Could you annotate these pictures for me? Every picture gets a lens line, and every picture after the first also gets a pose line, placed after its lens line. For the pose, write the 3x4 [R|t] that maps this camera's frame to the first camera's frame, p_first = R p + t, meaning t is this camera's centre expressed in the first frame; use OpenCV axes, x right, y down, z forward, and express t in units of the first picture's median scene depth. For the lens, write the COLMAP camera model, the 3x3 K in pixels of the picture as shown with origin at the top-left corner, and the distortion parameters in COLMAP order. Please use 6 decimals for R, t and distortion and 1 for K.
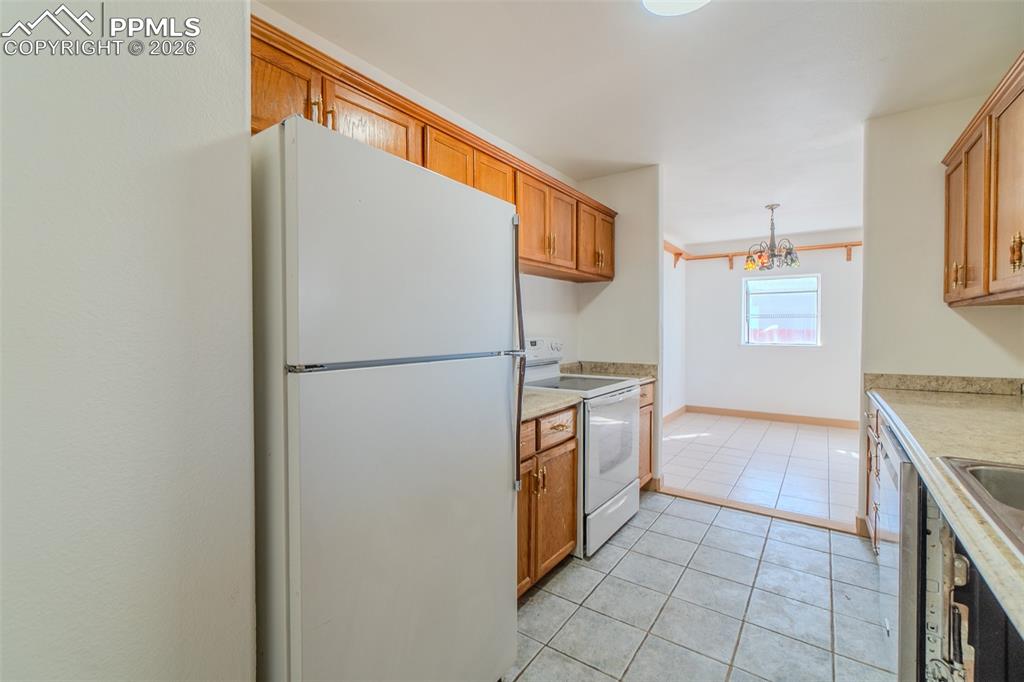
lens RADIAL K [[443.2, 0, 497.7], [0, 443.2, 334.6], [0, 0, 1]] dist [-0.010258, 0.002781]
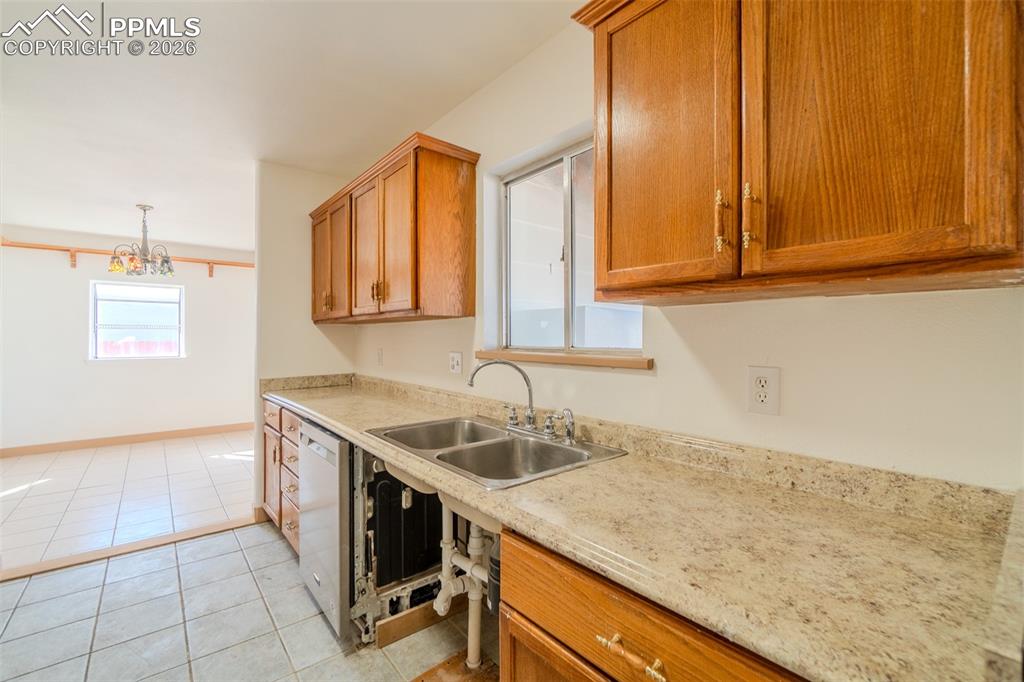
lens RADIAL K [[443.2, 0, 499.9], [0, 443.2, 335.1], [0, 0, 1]] dist [-0.010258, 0.002781]
pose [[0.250090, 0.009359, 0.968177, -0.130744], [0.015631, 0.999784, -0.013702, -0.001253], [-0.968096, 0.018560, 0.249890, 0.110150]]
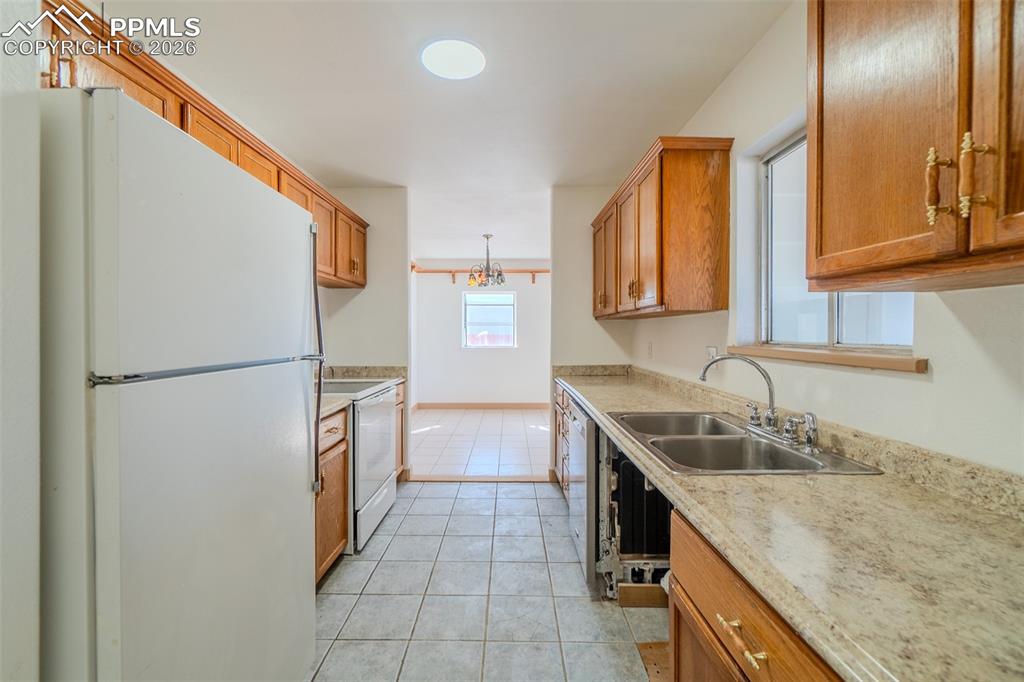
lens RADIAL K [[443.2, 0, 496.7], [0, 443.2, 334.1], [0, 0, 1]] dist [-0.010258, 0.002781]
pose [[0.816630, 0.000273, 0.577162, -0.135390], [0.007359, 0.999914, -0.010884, 0.000898], [-0.577115, 0.013135, 0.816557, -0.055006]]
